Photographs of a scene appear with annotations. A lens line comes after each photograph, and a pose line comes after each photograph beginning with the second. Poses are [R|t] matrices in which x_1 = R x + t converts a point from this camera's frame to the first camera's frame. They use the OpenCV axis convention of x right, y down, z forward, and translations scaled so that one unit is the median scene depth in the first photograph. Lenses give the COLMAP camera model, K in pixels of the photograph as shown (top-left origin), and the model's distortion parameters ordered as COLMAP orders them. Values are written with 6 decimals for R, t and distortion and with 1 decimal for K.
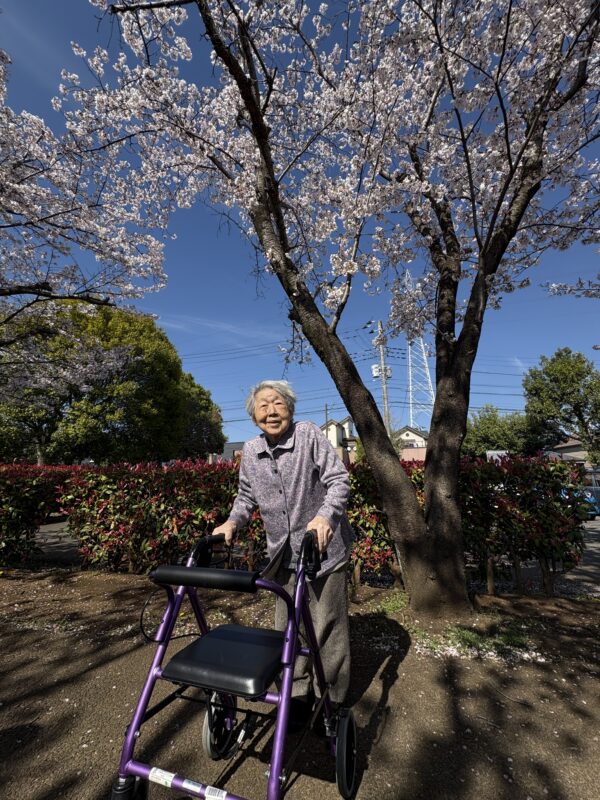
lens RADIAL K [[317.5, 0, 300.0], [0, 317.5, 400.0], [0, 0, 1]] dist [0.001860, 0.000158]
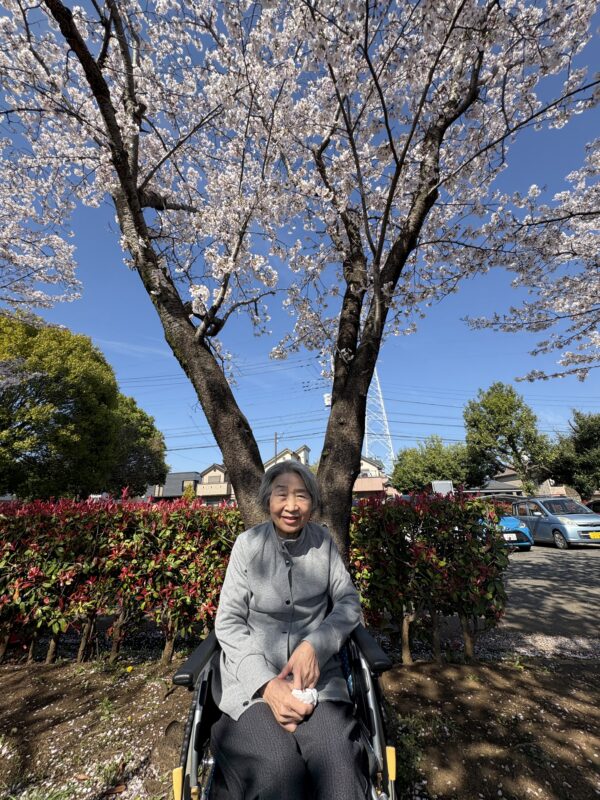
lens RADIAL K [[317.5, 0, 300.0], [0, 317.5, 400.0], [0, 0, 1]] dist [0.001860, 0.000158]
pose [[0.992170, 0.025339, 0.122301, 0.166516], [-0.014355, 0.995850, -0.089870, 0.001199], [-0.124071, 0.087411, 0.988416, 0.122611]]
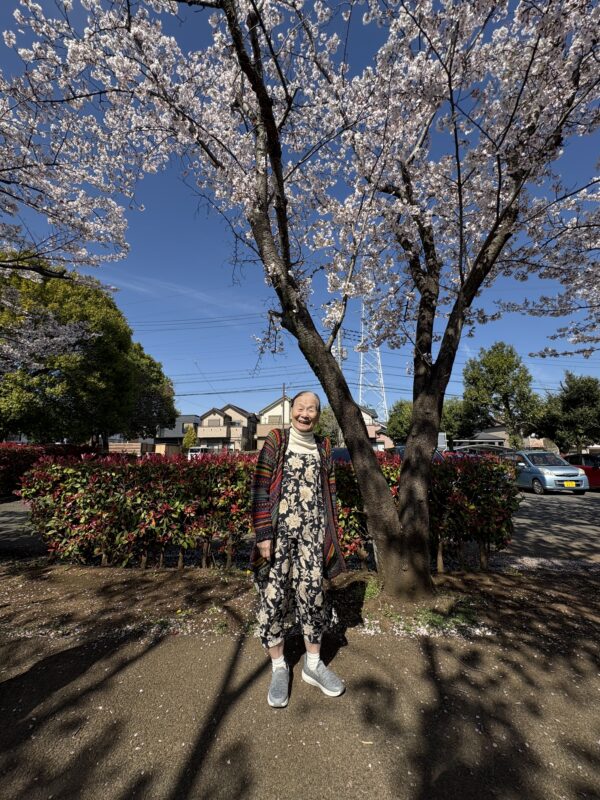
lens RADIAL K [[317.5, 0, 300.8], [0, 317.5, 399.6], [0, 0, 1]] dist [0.003571, 0.000480]
pose [[0.987340, 0.034099, 0.154912, -0.095545], [-0.046839, 0.995746, 0.079350, -0.082327], [-0.151547, -0.085601, 0.984736, -0.032332]]
